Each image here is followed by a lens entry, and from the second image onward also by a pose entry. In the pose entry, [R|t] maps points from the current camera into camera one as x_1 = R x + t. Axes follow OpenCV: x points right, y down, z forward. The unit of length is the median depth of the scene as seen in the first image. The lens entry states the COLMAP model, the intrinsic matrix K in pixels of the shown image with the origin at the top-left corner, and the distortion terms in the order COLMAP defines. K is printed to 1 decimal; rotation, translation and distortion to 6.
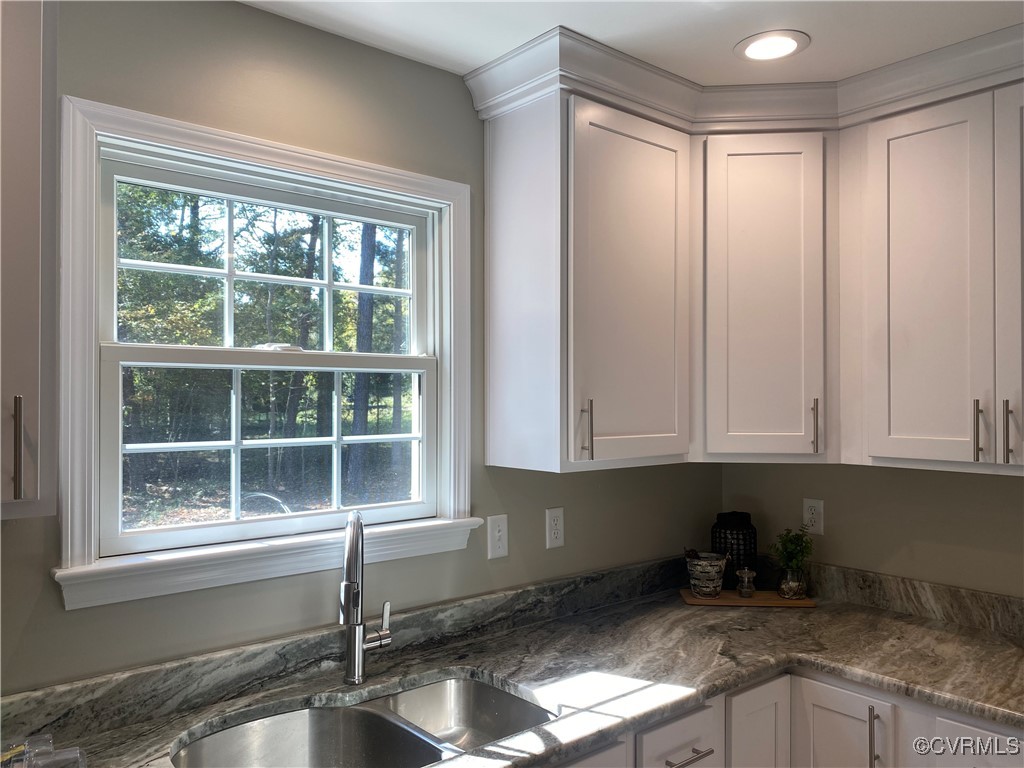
lens RADIAL K [[783.2, 0, 512.0], [0, 783.2, 384.0], [0, 0, 1]] dist [0.035135, -0.029096]
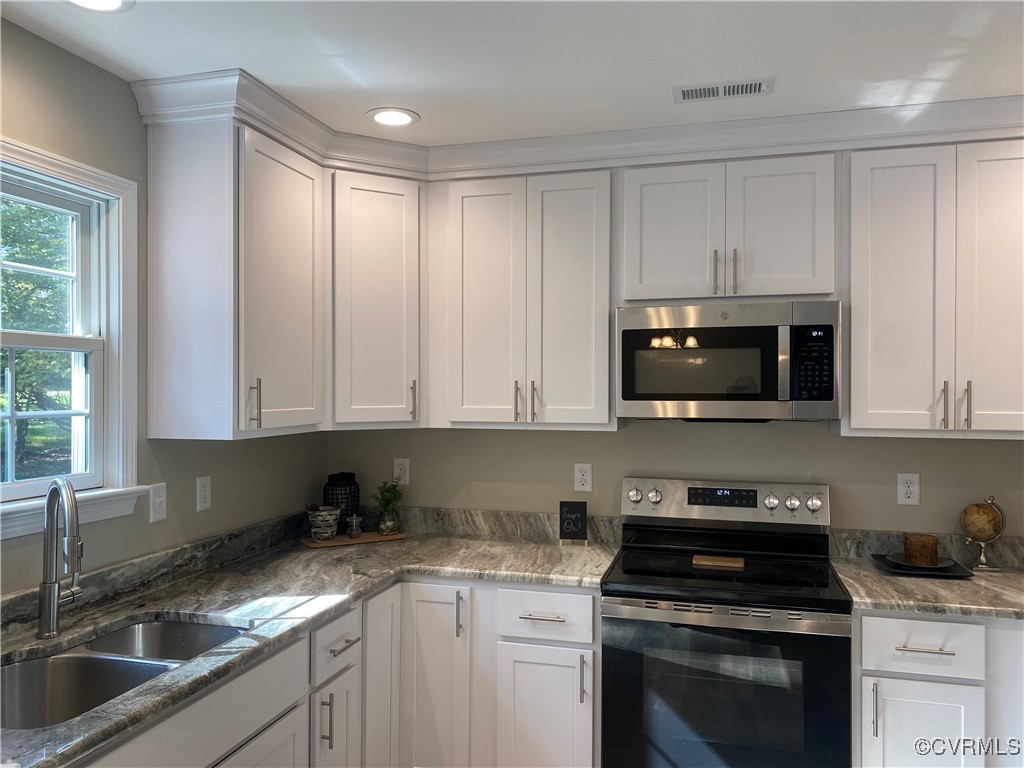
lens RADIAL K [[783.2, 0, 512.0], [0, 783.2, 384.0], [0, 0, 1]] dist [0.035135, -0.029096]
pose [[0.824702, 0.004624, 0.565549, -0.247959], [-0.009833, 0.999933, 0.006163, 0.016251], [-0.565482, -0.010643, 0.824692, -0.213123]]
